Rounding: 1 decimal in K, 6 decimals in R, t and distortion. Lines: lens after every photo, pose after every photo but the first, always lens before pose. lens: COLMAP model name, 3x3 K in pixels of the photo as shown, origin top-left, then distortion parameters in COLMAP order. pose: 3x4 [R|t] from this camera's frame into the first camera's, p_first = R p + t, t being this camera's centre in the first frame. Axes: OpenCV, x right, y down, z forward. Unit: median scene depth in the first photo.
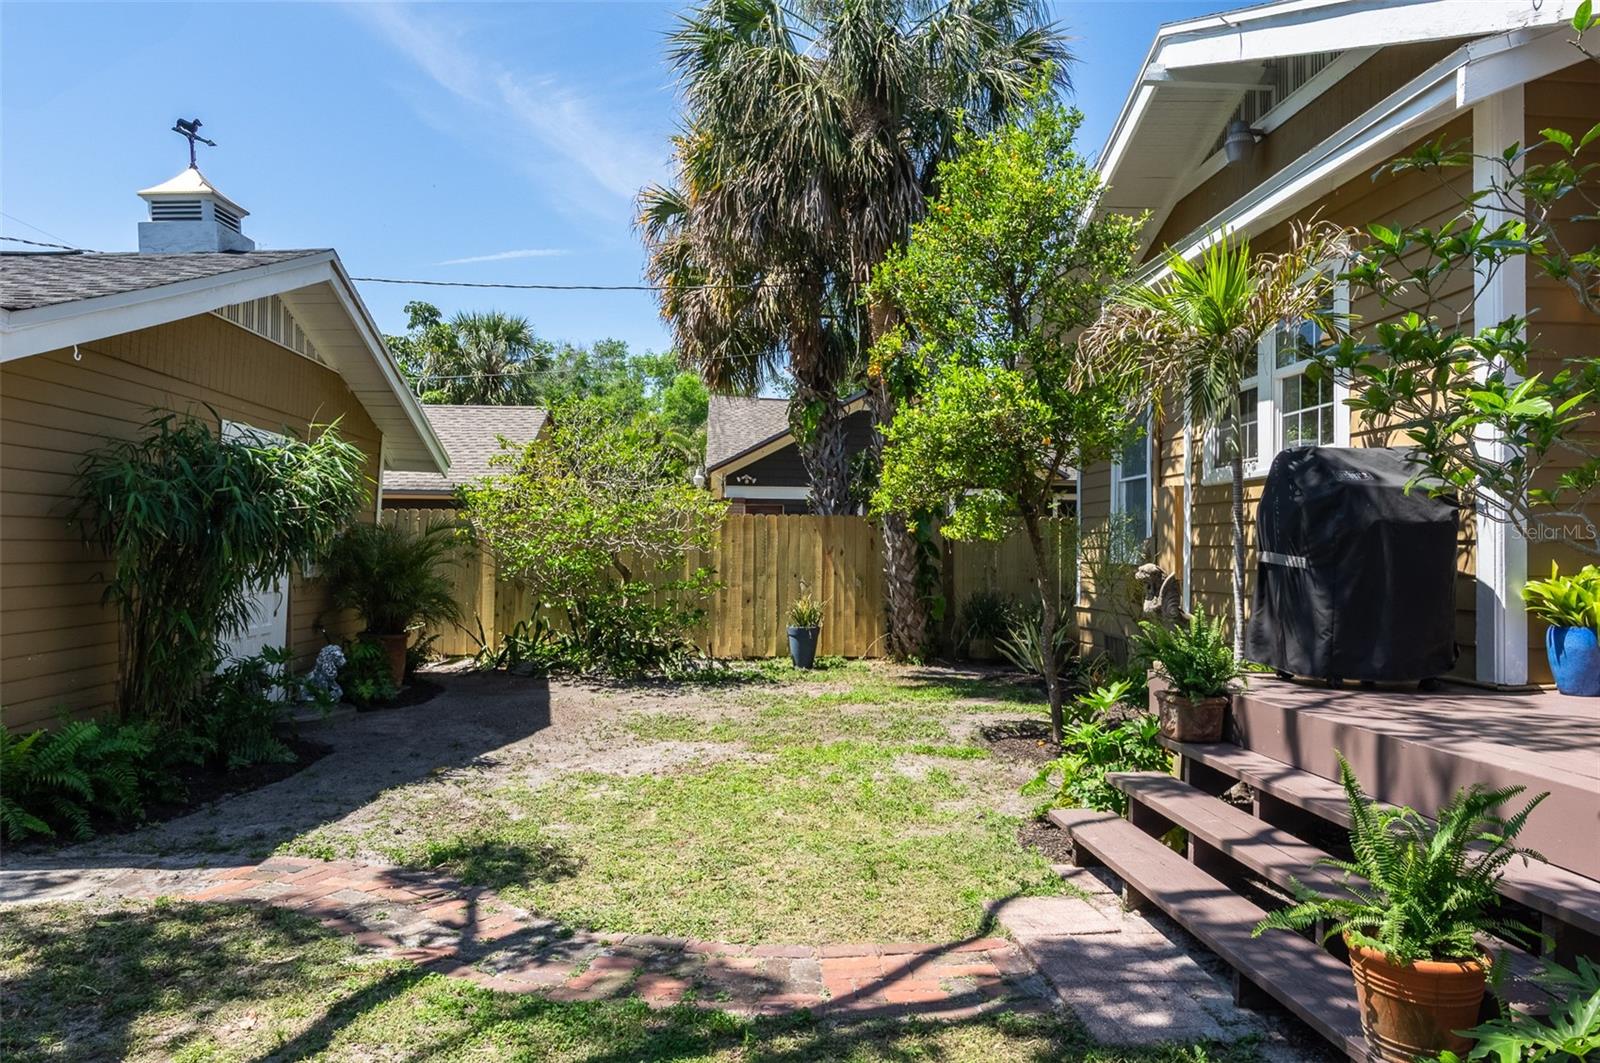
lens RADIAL K [[1032.3, 0, 789.1], [0, 1032.3, 536.7], [0, 0, 1]] dist [0.009657, -0.003544]
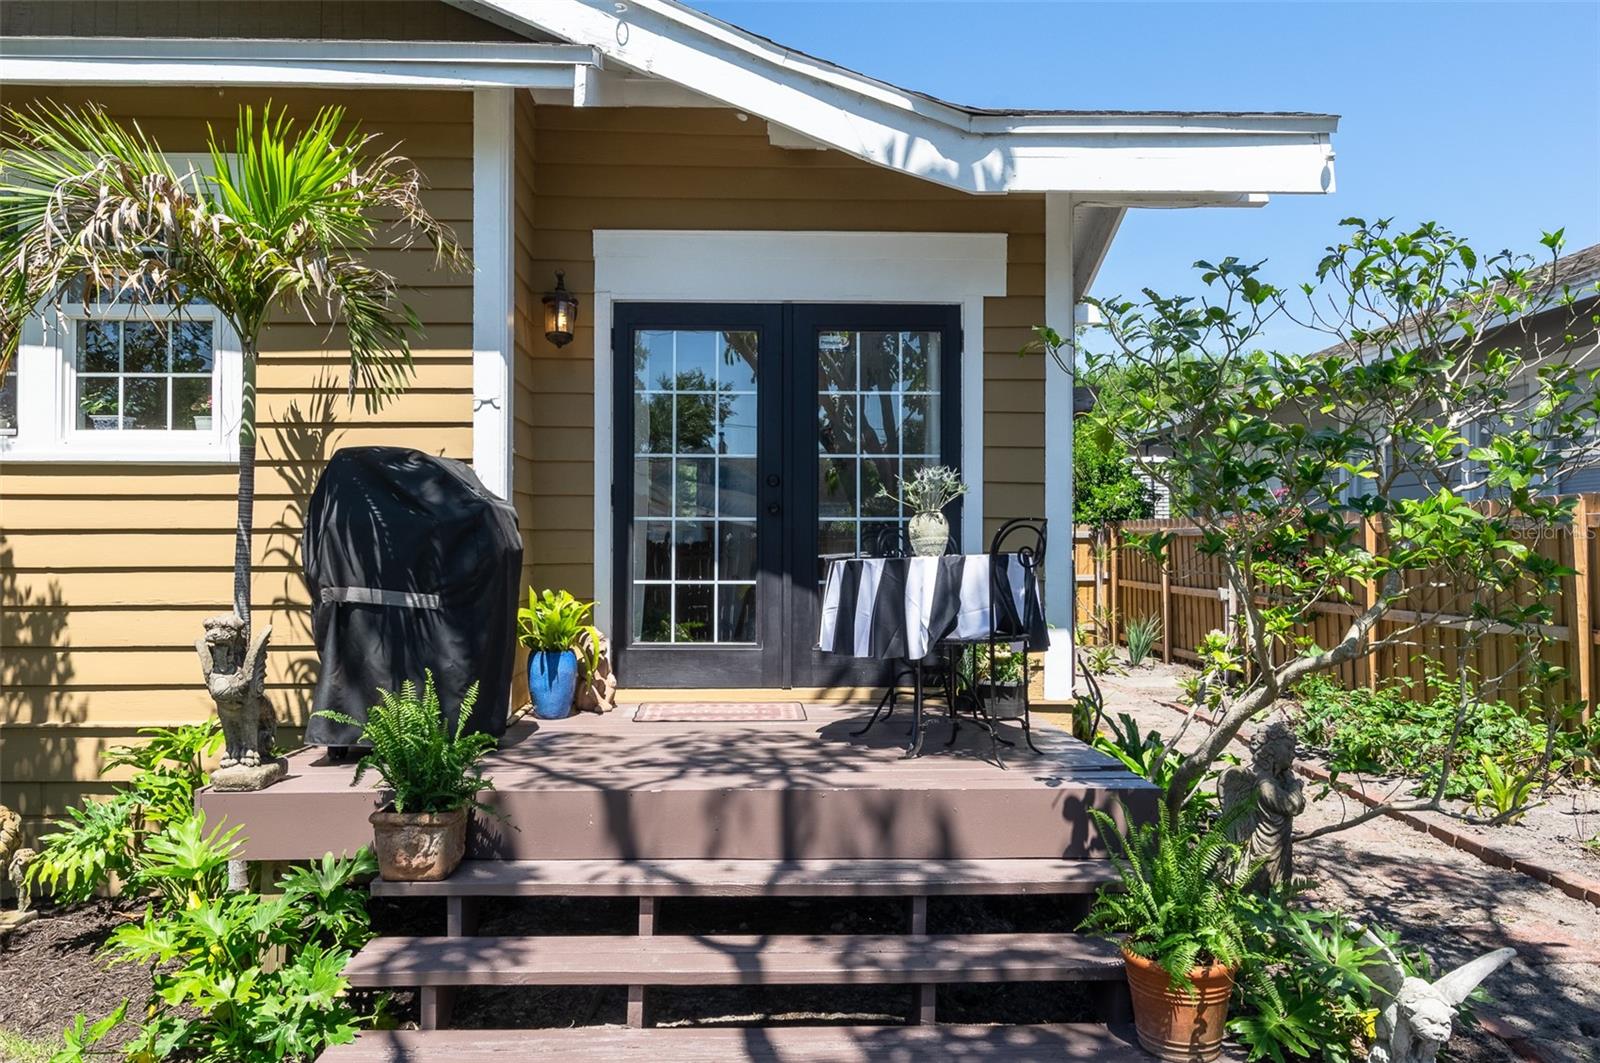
lens RADIAL K [[1112.7, 0, 805.0], [0, 1112.7, 540.7], [0, 0, 1]] dist [-0.005799, -0.006146]
pose [[0.029905, 0.001915, 0.999551, -0.252701], [-0.019368, 0.999812, -0.001336, -0.019421], [-0.999365, -0.019319, 0.029936, 0.557964]]
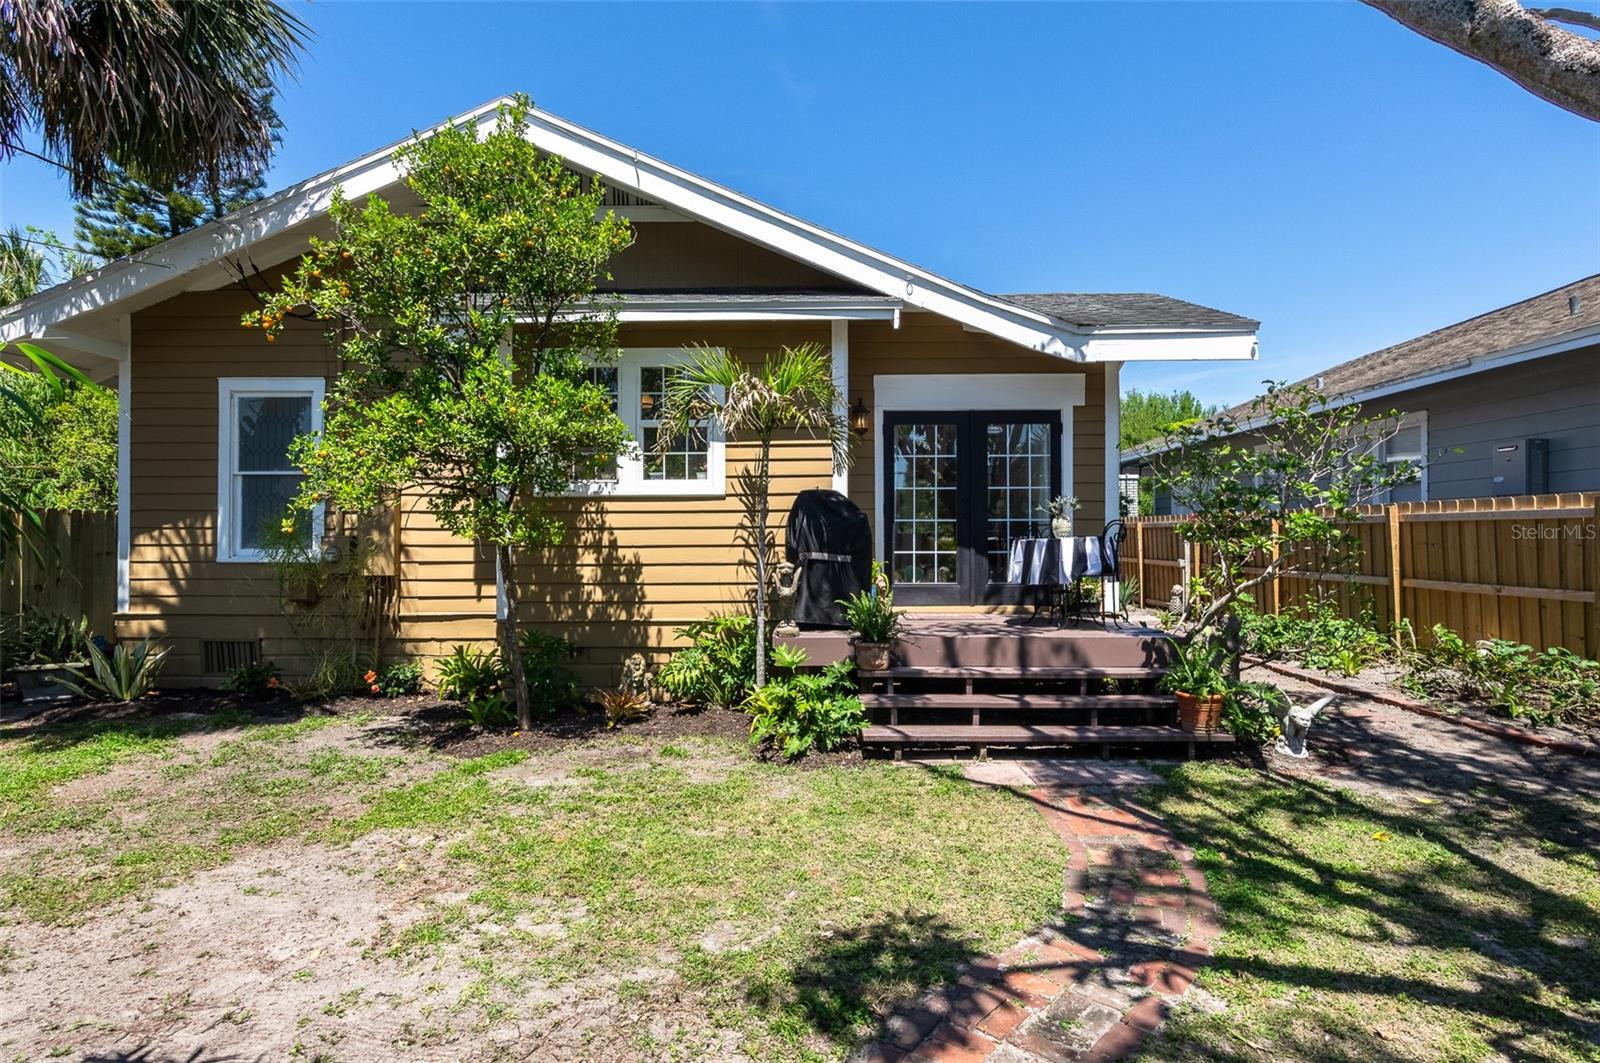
lens RADIAL K [[836.5, 0, 799.7], [0, 836.5, 534.9], [0, 0, 1]] dist [-0.000489, 0.000217]
pose [[0.073655, -0.001561, 0.997283, -0.711858], [-0.014480, 0.999892, 0.002634, -0.013890], [-0.997179, -0.014635, 0.073624, 0.779243]]
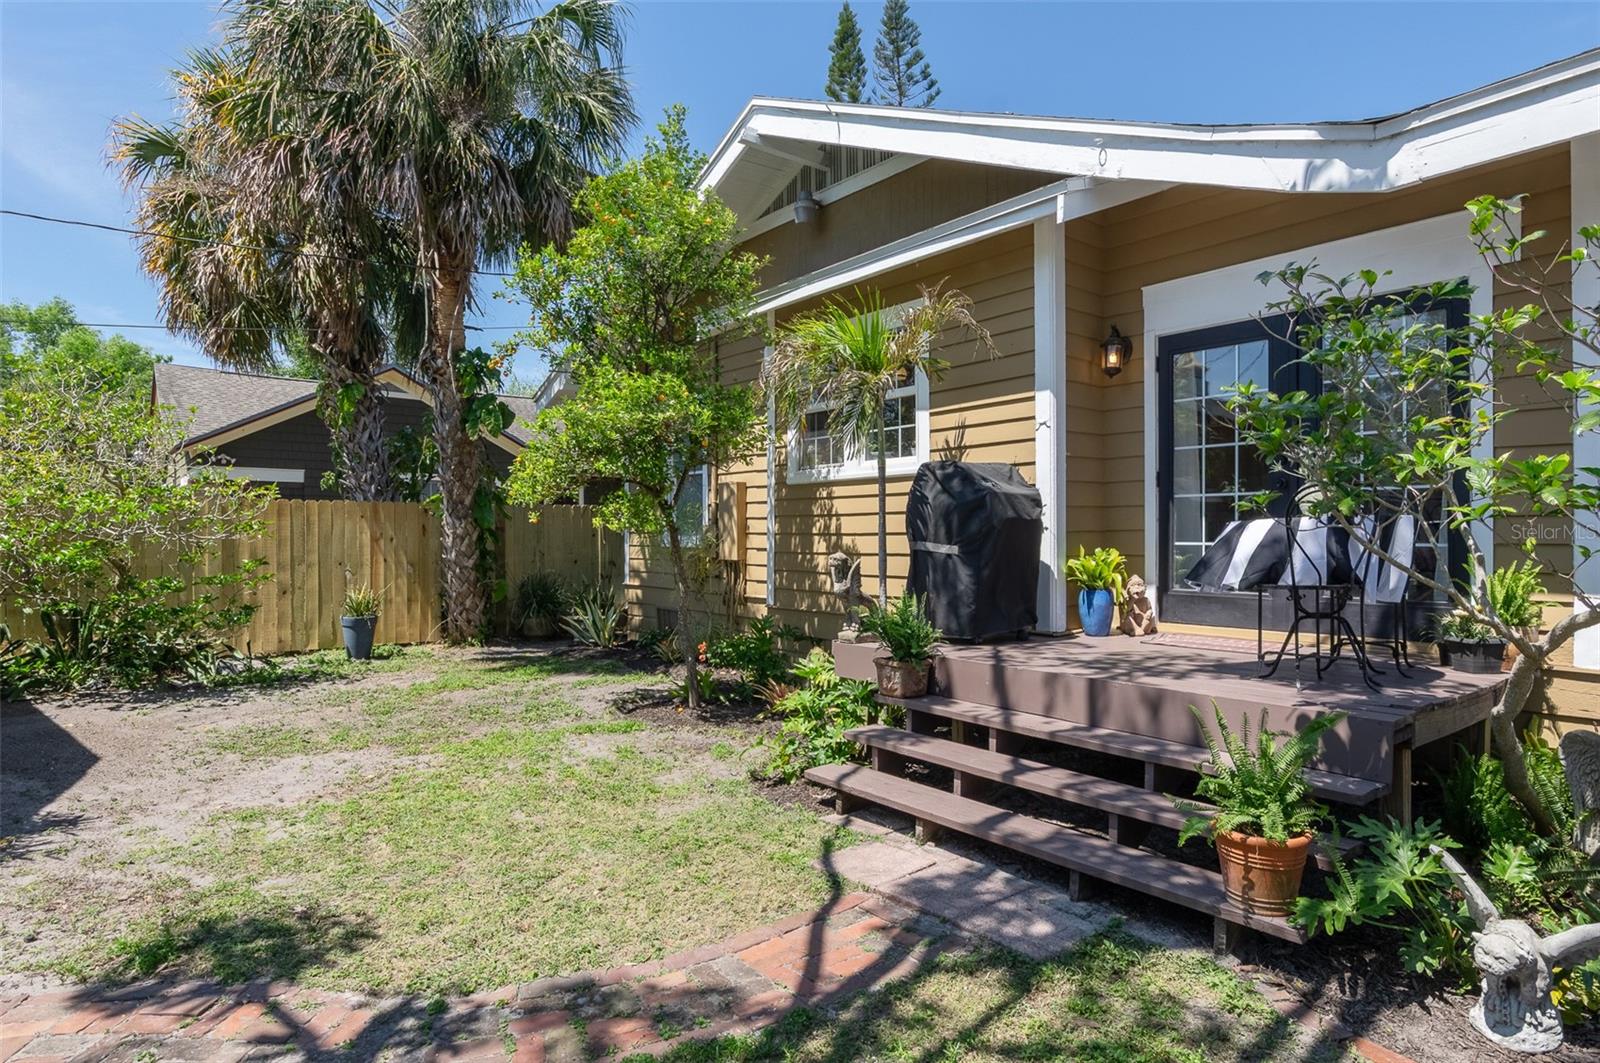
lens RADIAL K [[898.6, 0, 799.4], [0, 898.6, 536.8], [0, 0, 1]] dist [-0.000249, -0.003204]
pose [[0.823358, -0.012505, 0.567385, -0.245093], [-0.000209, 0.999750, 0.022339, -0.013452], [-0.567523, -0.018512, 0.823150, 0.143083]]
